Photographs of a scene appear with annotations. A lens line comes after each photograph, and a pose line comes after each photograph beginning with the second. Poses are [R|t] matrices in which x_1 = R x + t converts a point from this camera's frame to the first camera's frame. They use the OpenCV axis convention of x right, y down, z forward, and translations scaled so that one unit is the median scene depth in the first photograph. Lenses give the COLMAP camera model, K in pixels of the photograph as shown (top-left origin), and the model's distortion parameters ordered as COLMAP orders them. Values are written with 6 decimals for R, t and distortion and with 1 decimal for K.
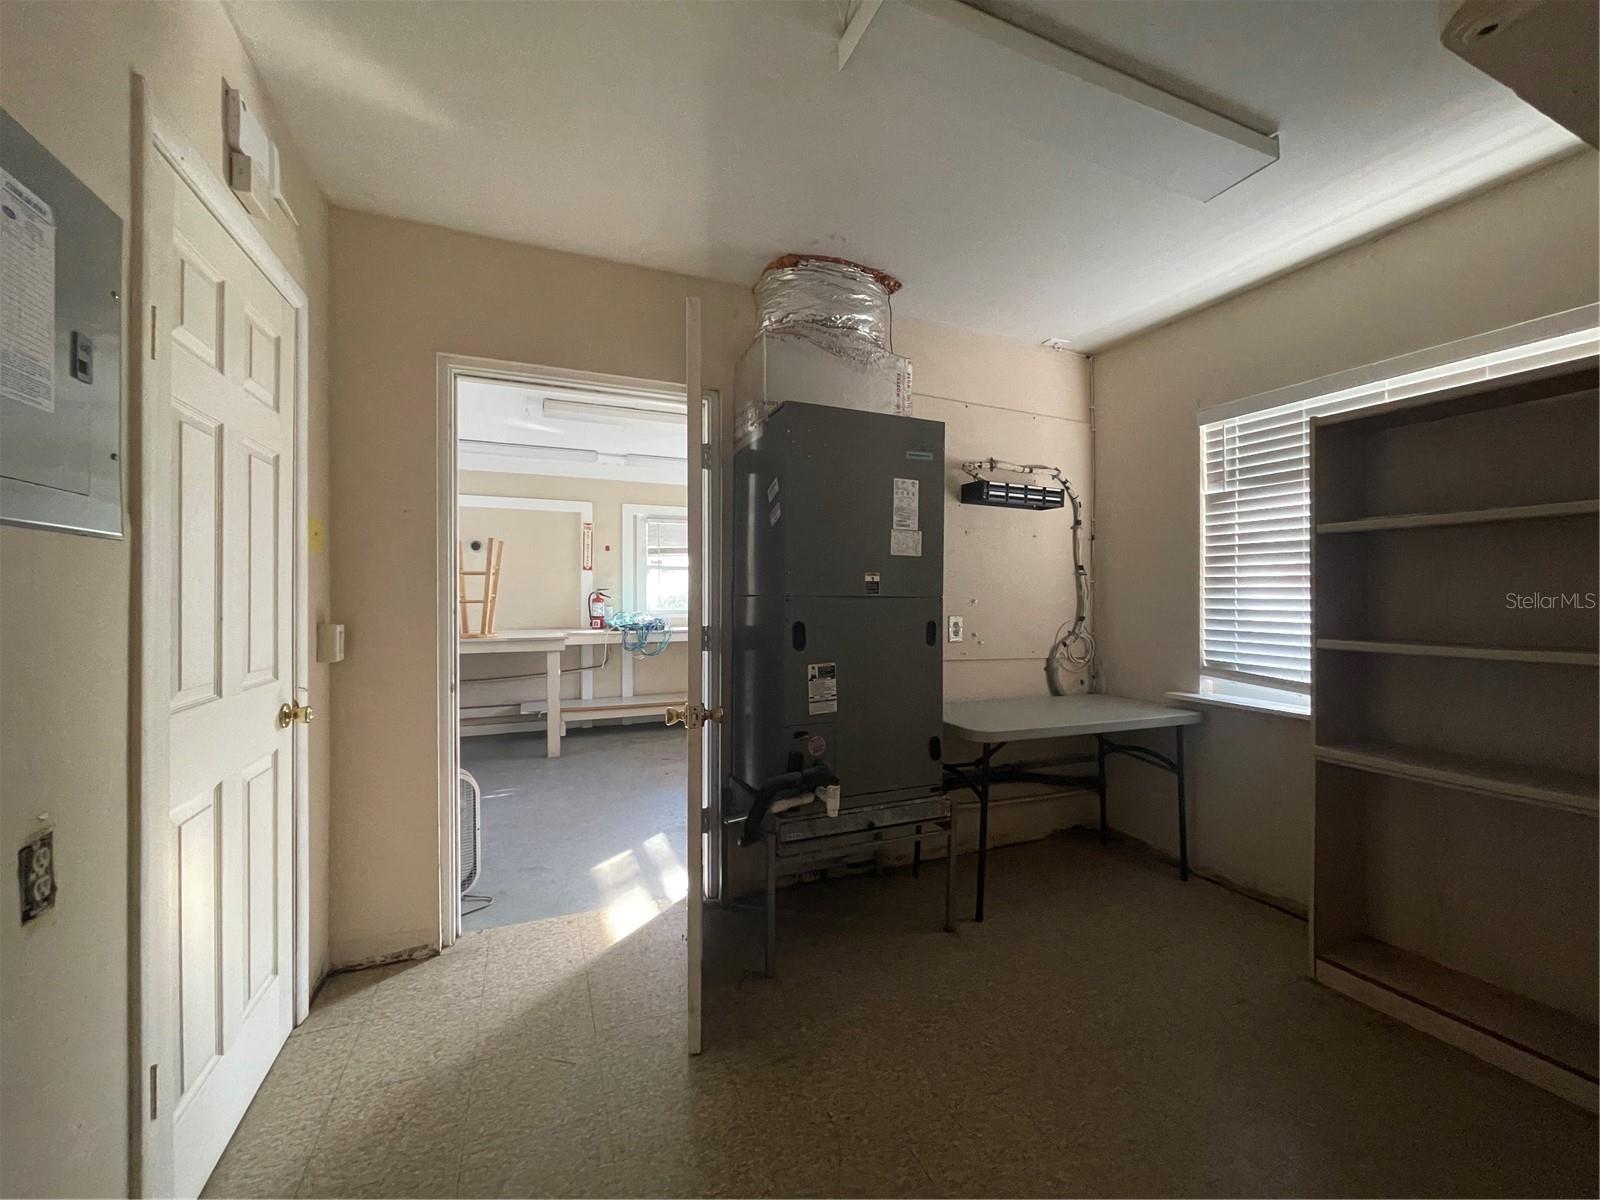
lens RADIAL K [[646.2, 0, 806.6], [0, 646.2, 596.0], [0, 0, 1]] dist [-0.000395, 0.000187]
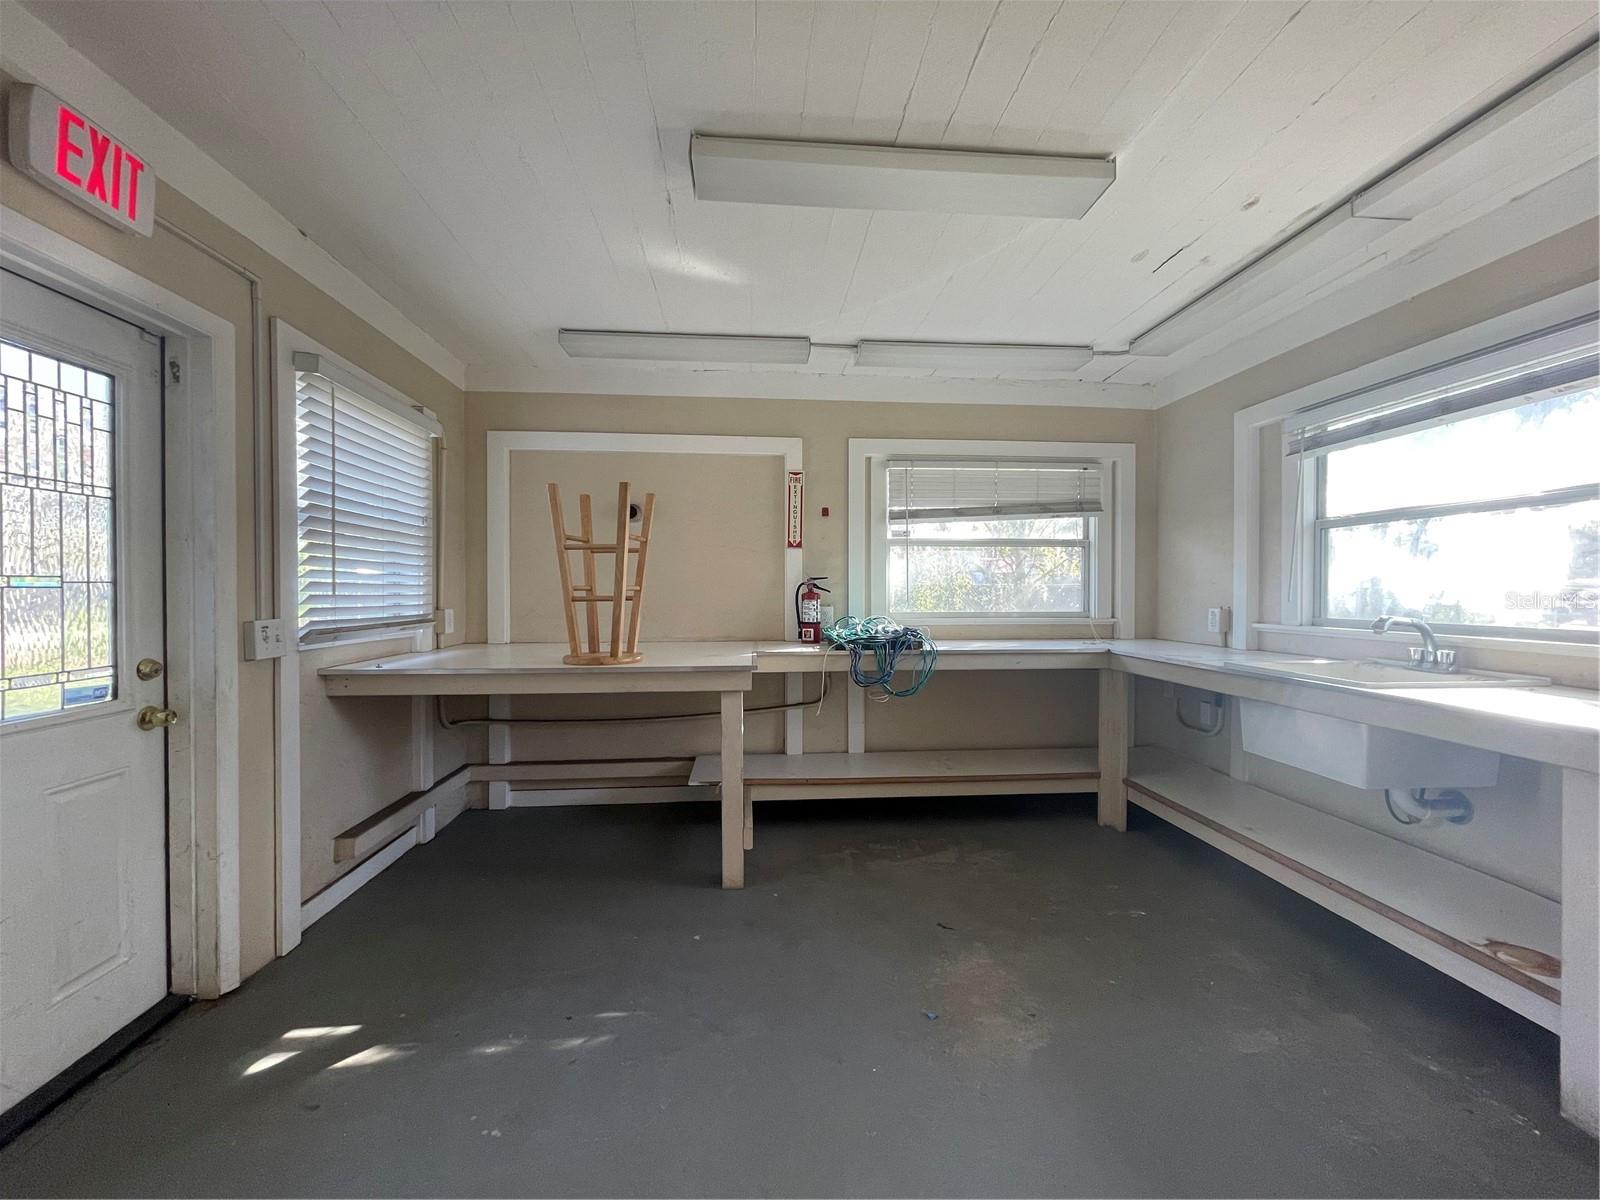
lens RADIAL K [[646.2, 0, 808.1], [0, 646.2, 598.9], [0, 0, 1]] dist [-0.000395, 0.000187]
pose [[0.949315, 0.003110, -0.314311, -0.136197], [0.001073, 0.999913, 0.013134, 0.001236], [0.314324, -0.012806, 0.949229, 0.428759]]
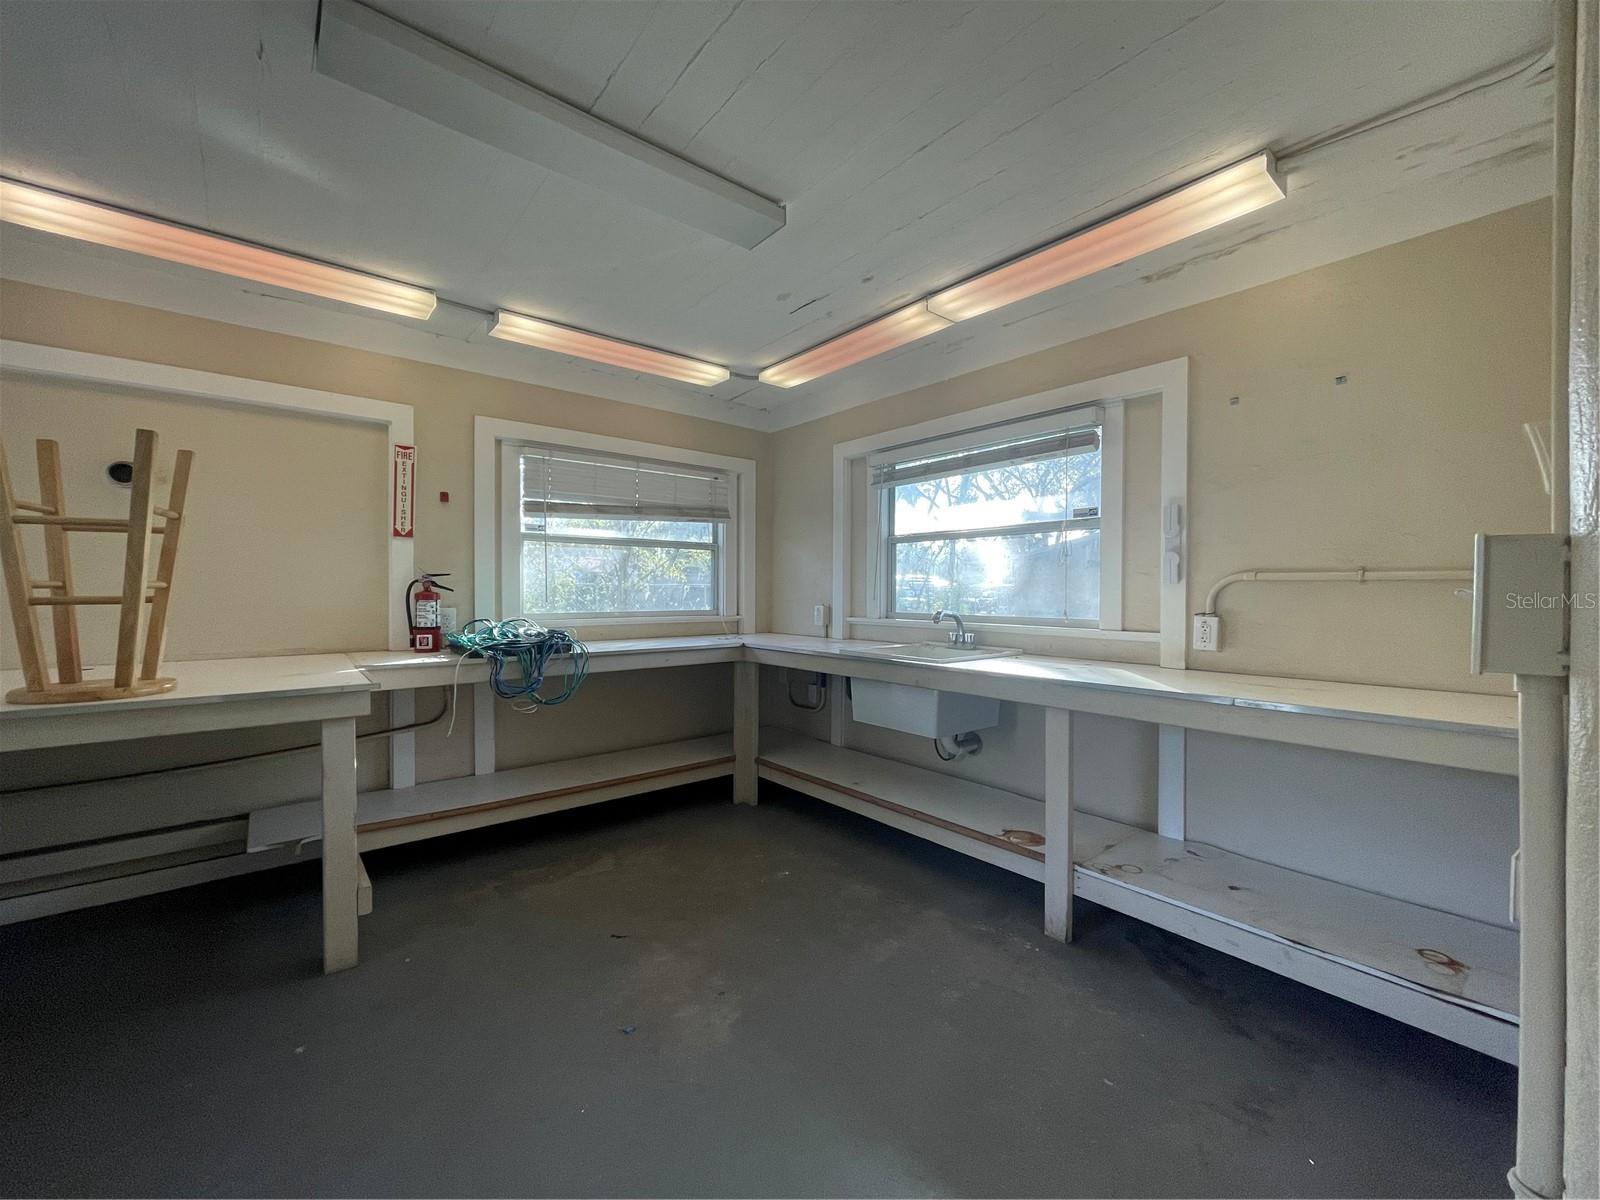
lens RADIAL K [[646.2, 0, 802.5], [0, 646.2, 599.7], [0, 0, 1]] dist [-0.000395, 0.000187]
pose [[0.959120, -0.001382, 0.282995, -0.186382], [-0.002929, 0.999886, 0.014808, 0.001093], [-0.282984, -0.015031, 0.959007, 0.431877]]
